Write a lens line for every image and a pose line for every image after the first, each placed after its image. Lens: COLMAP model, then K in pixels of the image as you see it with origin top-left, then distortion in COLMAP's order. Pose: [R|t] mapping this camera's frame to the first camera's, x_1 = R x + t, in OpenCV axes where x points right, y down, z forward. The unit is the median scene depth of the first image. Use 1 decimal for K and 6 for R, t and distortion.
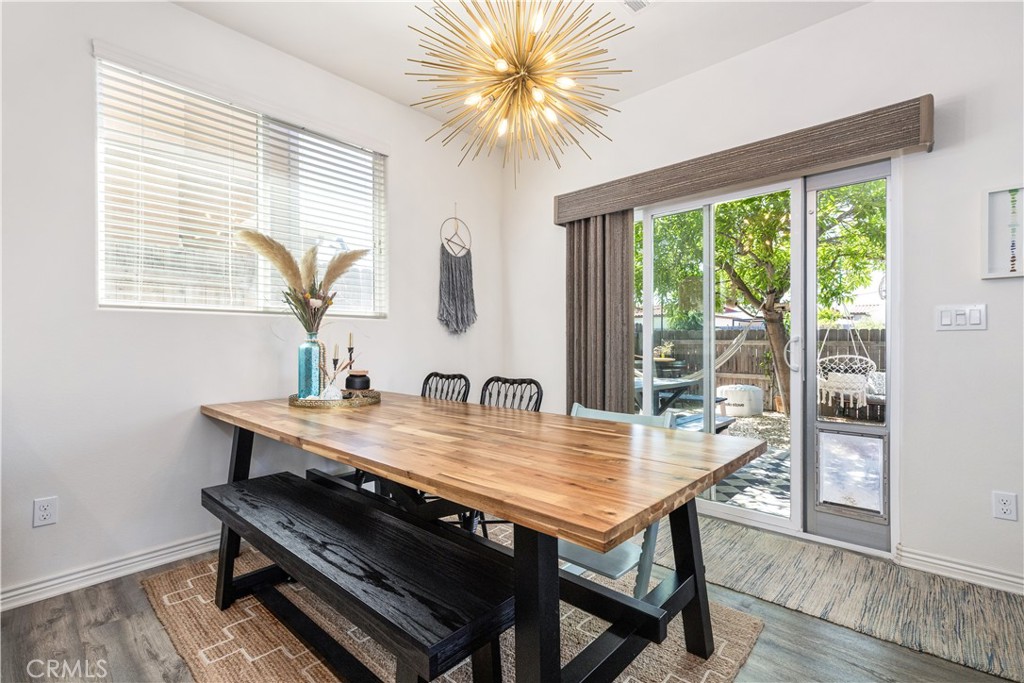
lens RADIAL K [[465.0, 0, 534.6], [0, 465.0, 343.8], [0, 0, 1]] dist [-0.000912, -0.001218]
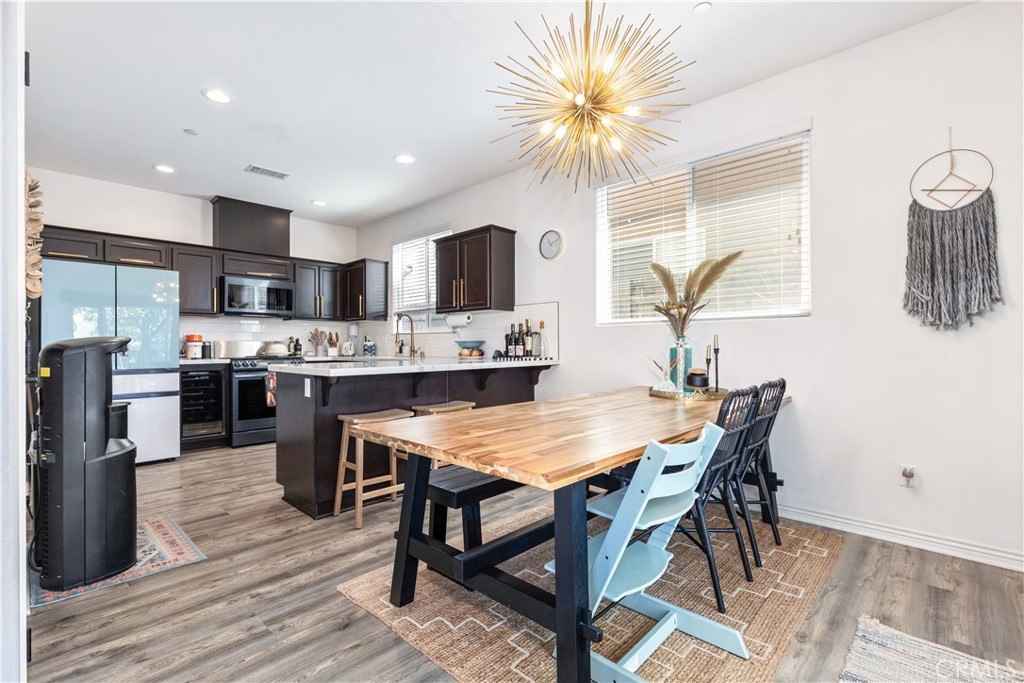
lens RADIAL K [[465.0, 0, 486.5], [0, 465.0, 347.7], [0, 0, 1]] dist [-0.000912, -0.001218]
pose [[-0.080829, 0.005366, -0.996714, 0.602749], [0.000697, 0.999986, 0.005327, 0.000114], [0.996728, -0.000264, -0.080831, 0.466774]]
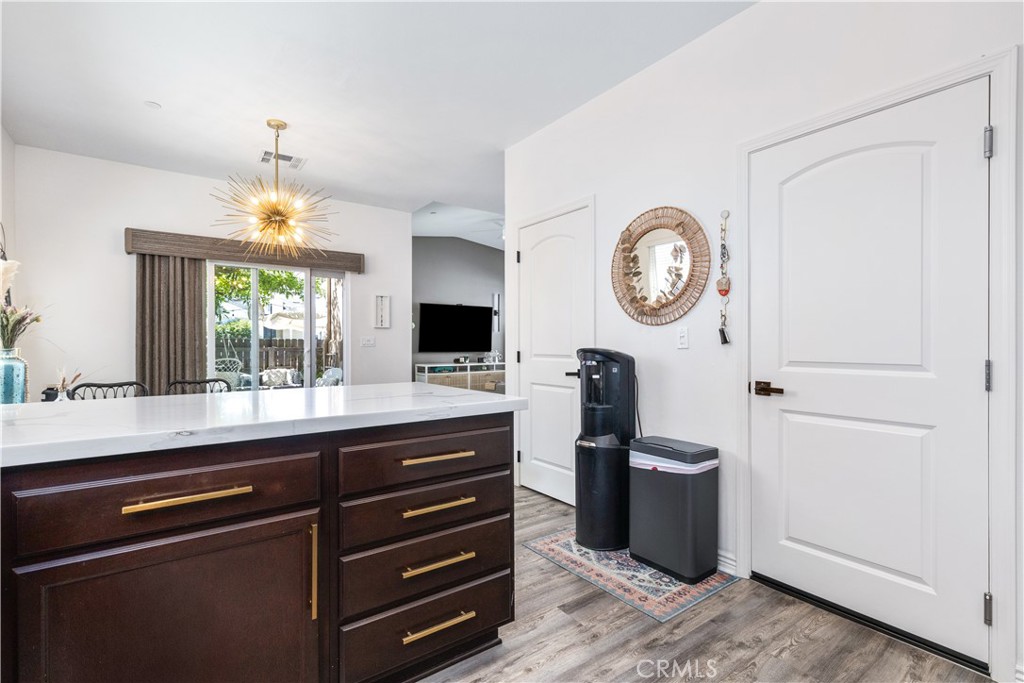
lens RADIAL K [[465.0, 0, 490.3], [0, 465.0, 346.0], [0, 0, 1]] dist [-0.000912, -0.001218]
pose [[0.253478, -0.000337, 0.967341, -0.908103], [0.003273, 0.999995, -0.000509, -0.019693], [-0.967336, 0.003295, 0.253478, -0.187817]]
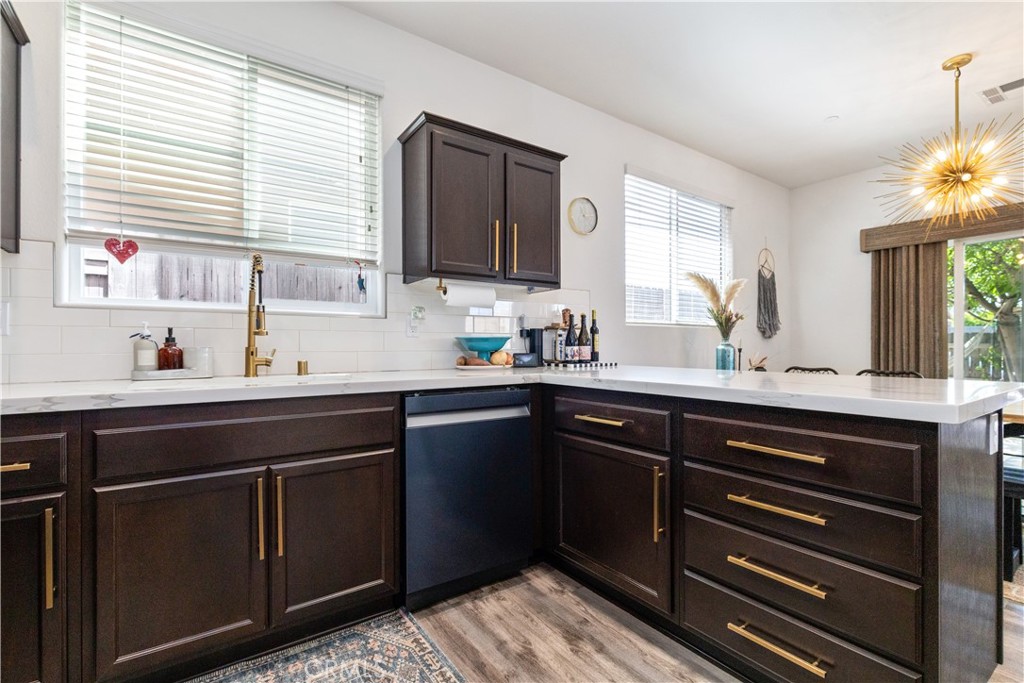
lens RADIAL K [[465.0, 0, 539.0], [0, 465.0, 344.5], [0, 0, 1]] dist [-0.000912, -0.001218]
pose [[0.976258, -0.000264, -0.216612, -0.578247], [-0.001019, 0.999983, -0.005810, 0.003566], [0.216610, 0.005892, 0.976240, -0.455551]]
